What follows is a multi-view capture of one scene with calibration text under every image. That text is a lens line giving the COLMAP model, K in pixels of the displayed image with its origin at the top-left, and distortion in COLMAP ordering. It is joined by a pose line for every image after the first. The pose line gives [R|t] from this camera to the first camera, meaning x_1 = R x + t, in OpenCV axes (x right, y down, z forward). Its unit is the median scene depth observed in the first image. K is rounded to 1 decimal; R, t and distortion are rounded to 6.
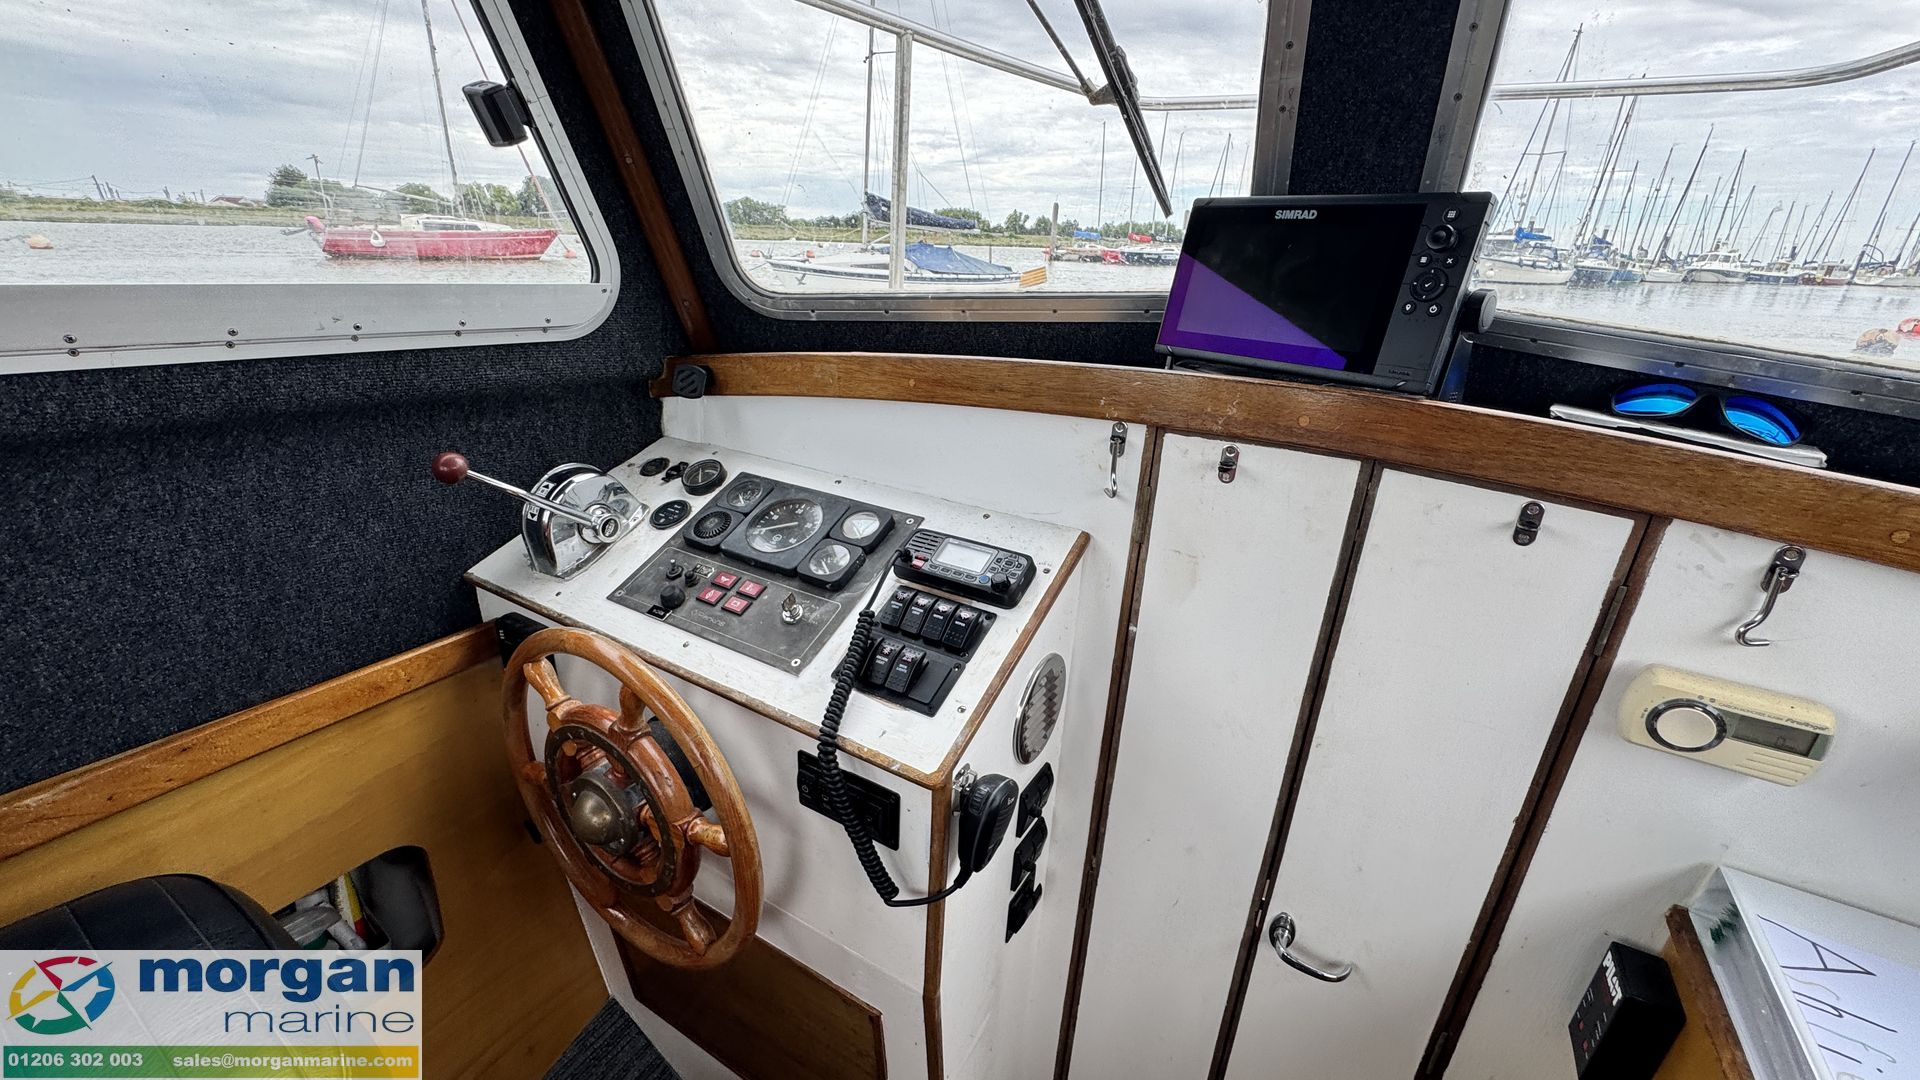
lens RADIAL K [[762.4, 0, 961.9], [0, 762.4, 539.2], [0, 0, 1]] dist [-0.003641, 0.000158]
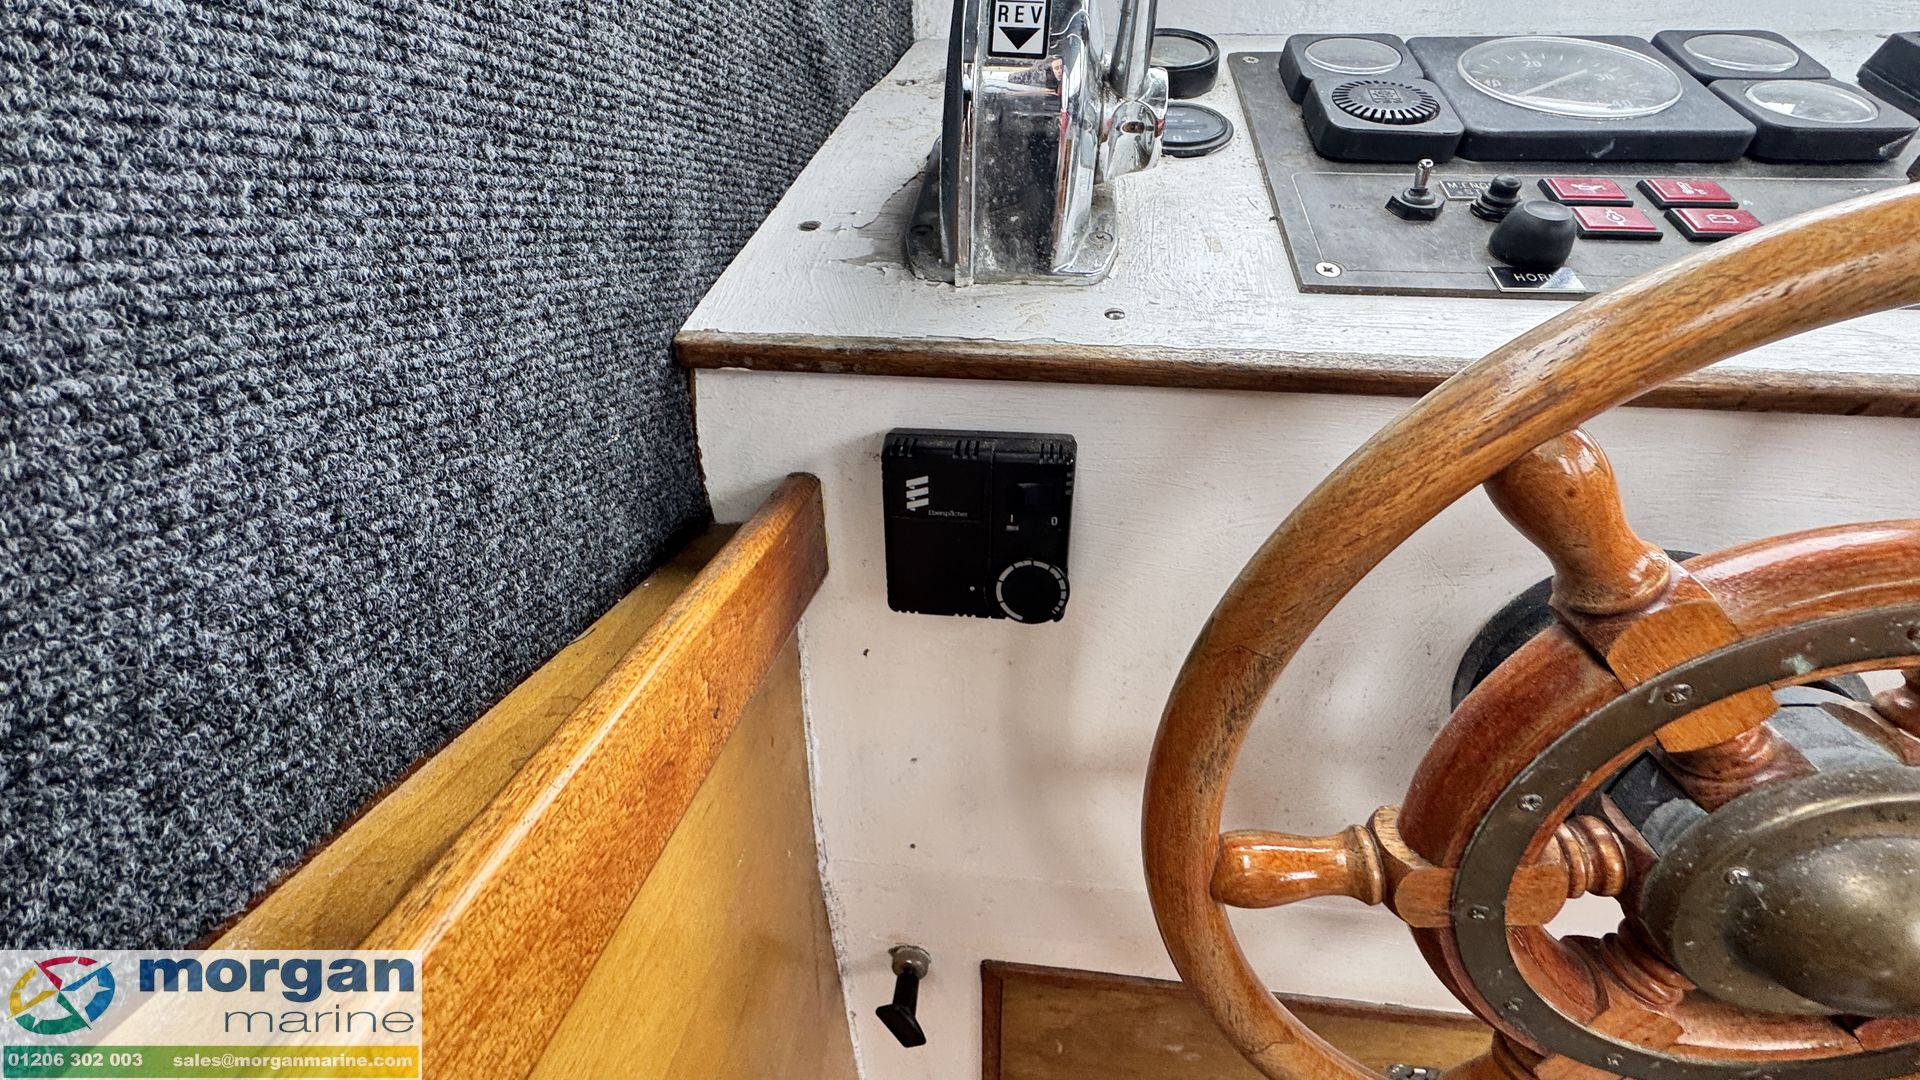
lens RADIAL K [[762.4, 0, 957.9], [0, 762.4, 539.4], [0, 0, 1]] dist [-0.003641, 0.000158]
pose [[0.913888, -0.211477, 0.346536, -0.888857], [0.183788, 0.976642, 0.111320, 0.143148], [-0.361983, -0.038045, 0.931408, 0.904721]]
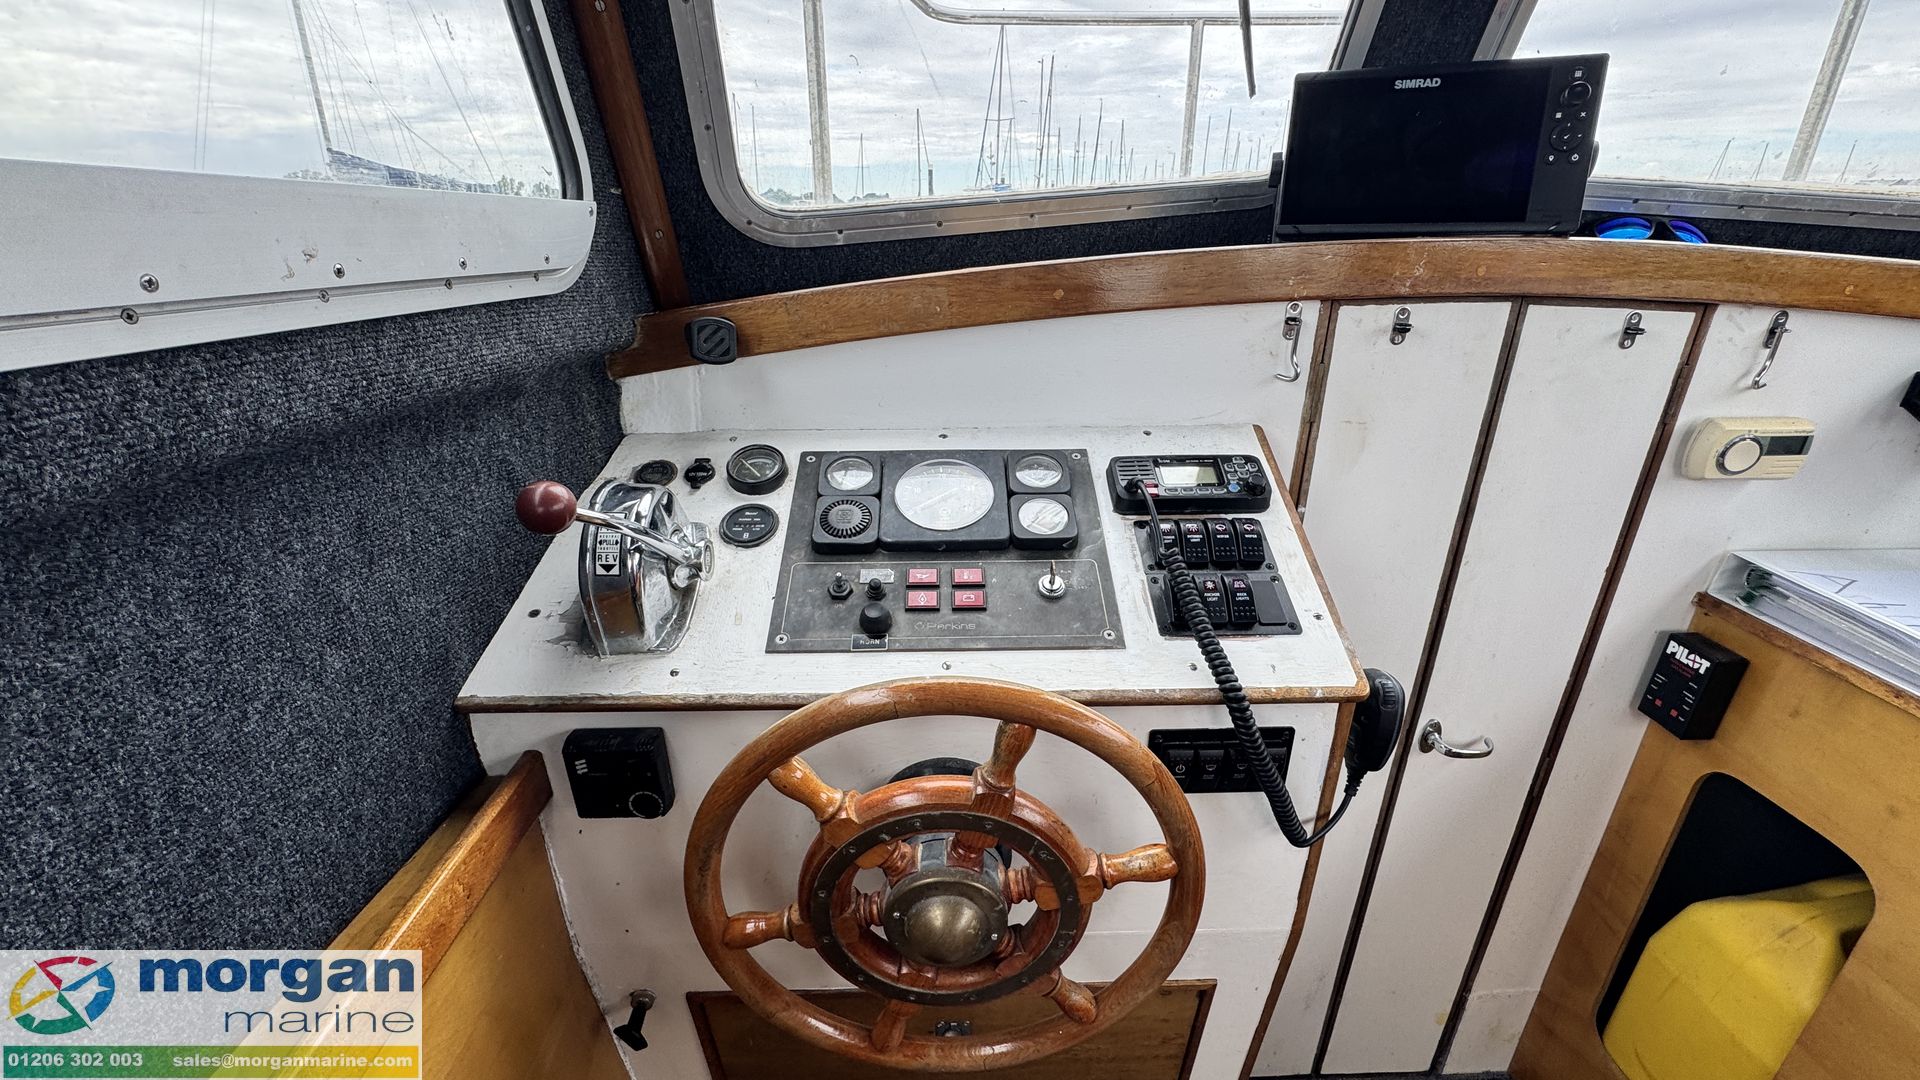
lens RADIAL K [[762.4, 0, 958.0], [0, 762.4, 539.3], [0, 0, 1]] dist [-0.003641, 0.000158]
pose [[0.849217, -0.251960, 0.464054, -0.743777], [0.234734, 0.967341, 0.095658, -0.056998], [-0.473001, 0.027695, 0.880627, 0.367004]]
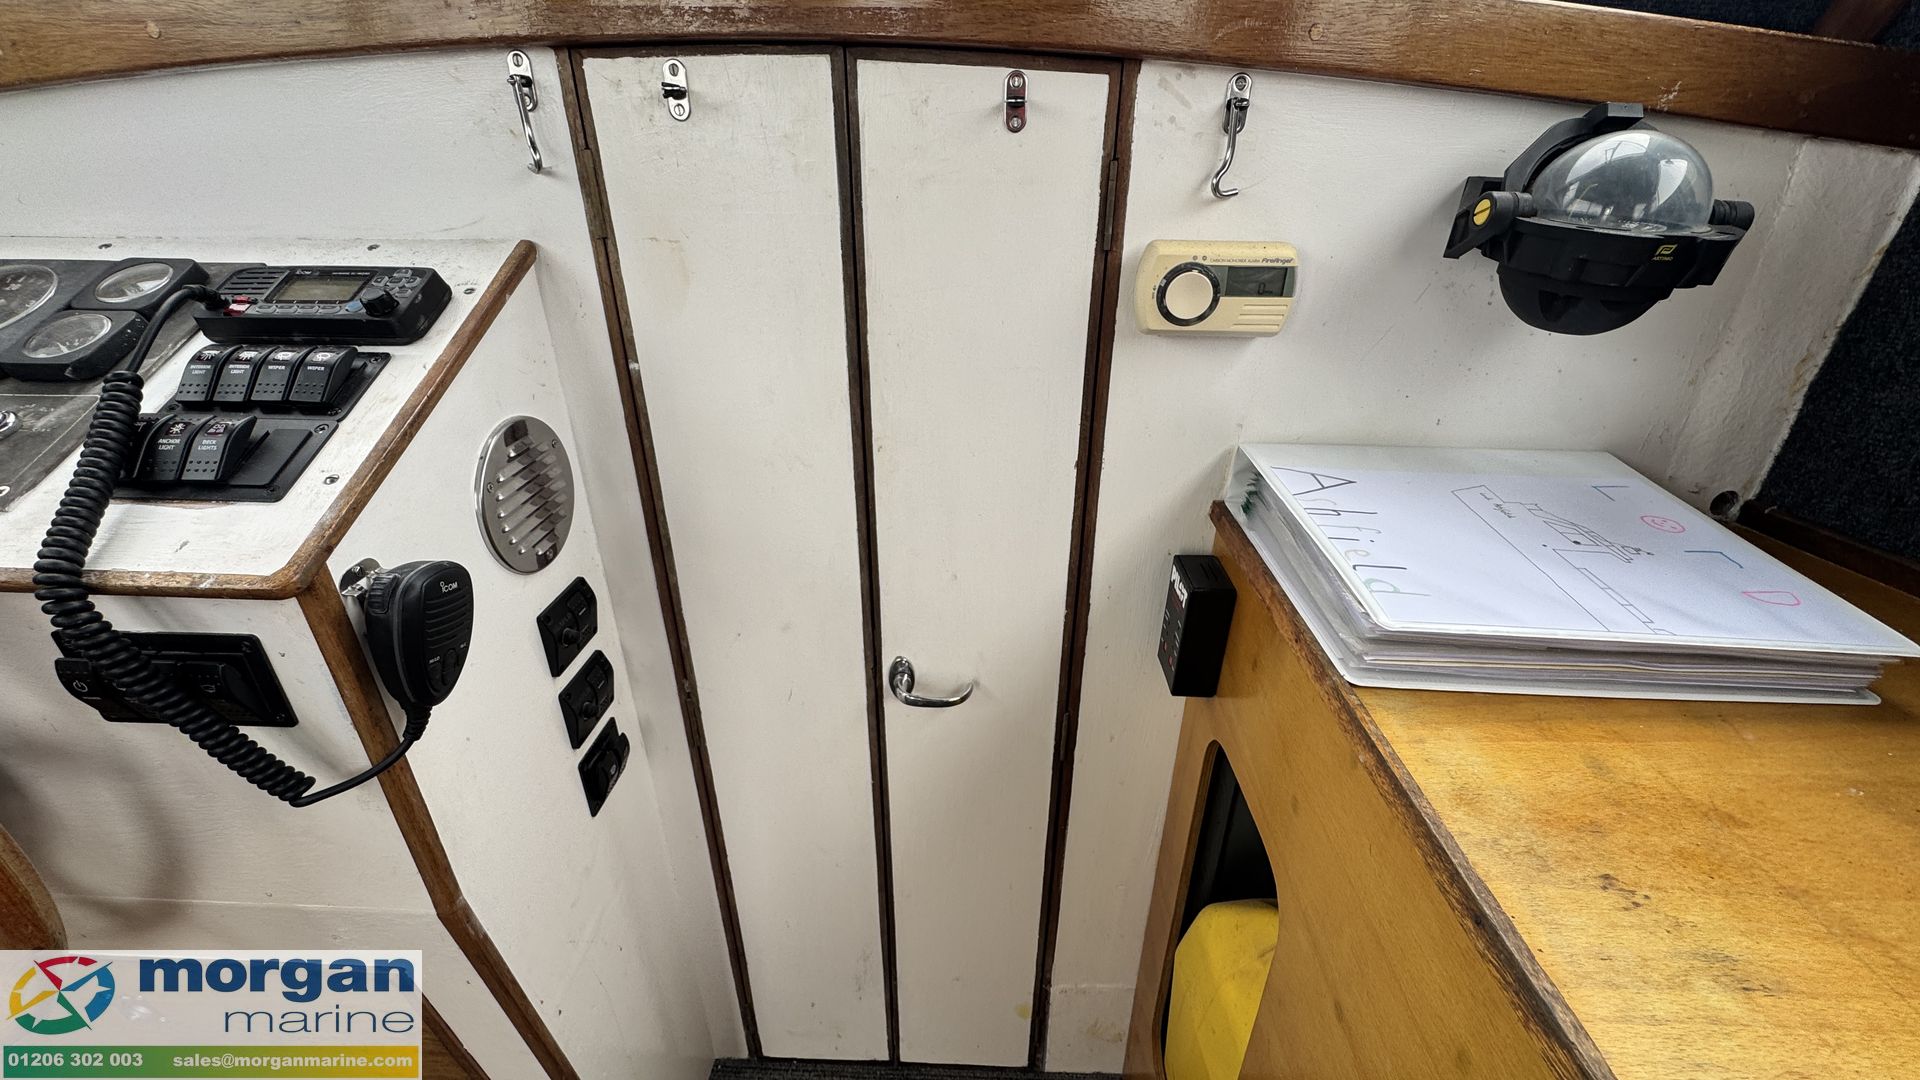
lens RADIAL K [[762.4, 0, 960.7], [0, 762.4, 538.4], [0, 0, 1]] dist [-0.003641, 0.000158]
pose [[0.880080, -0.251671, 0.402642, 0.185270], [0.206672, 0.966475, 0.152358, 0.269058], [-0.427488, -0.050872, 0.902589, 0.188556]]
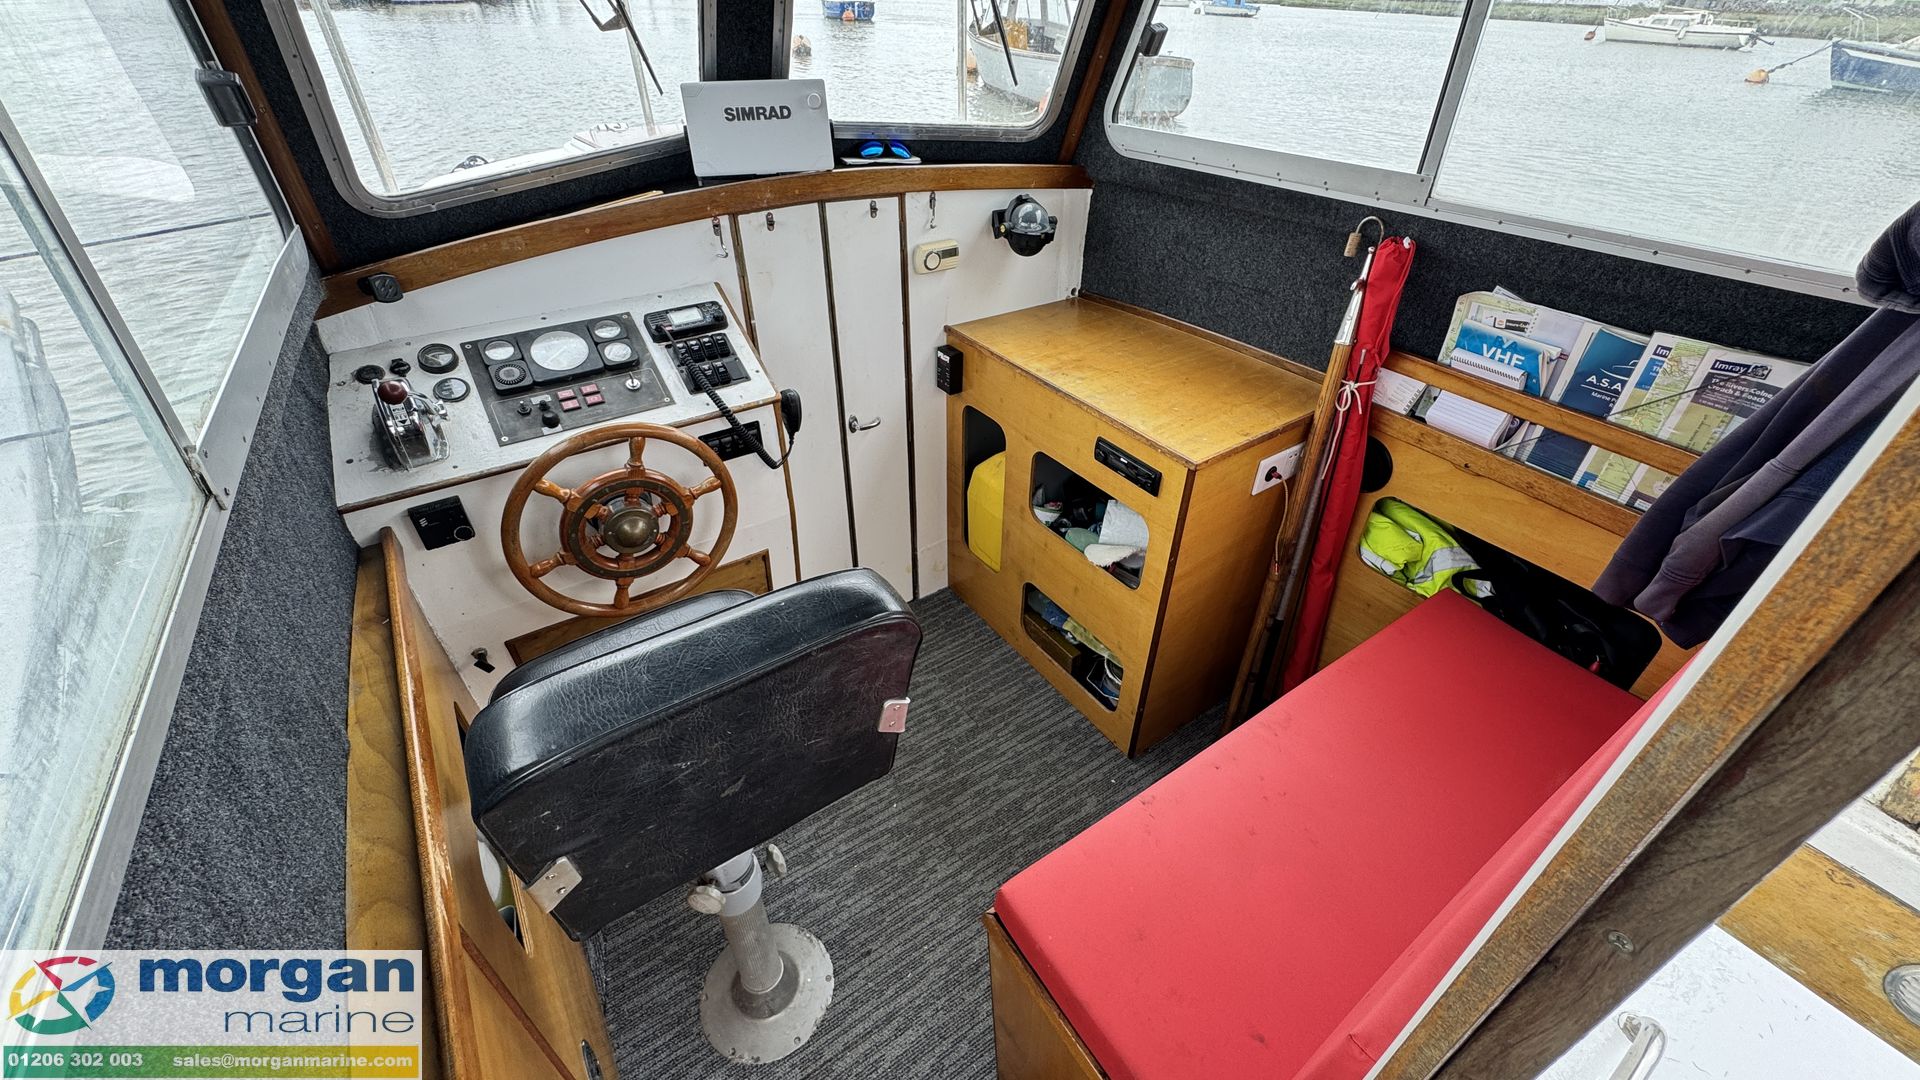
lens RADIAL K [[762.4, 0, 957.2], [0, 762.4, 536.6], [0, 0, 1]] dist [-0.003641, 0.000158]
pose [[0.430975, -0.570175, 0.699401, -1.436201], [0.341622, 0.820480, 0.458373, -0.173566], [-0.835198, 0.041384, 0.548391, -0.583206]]
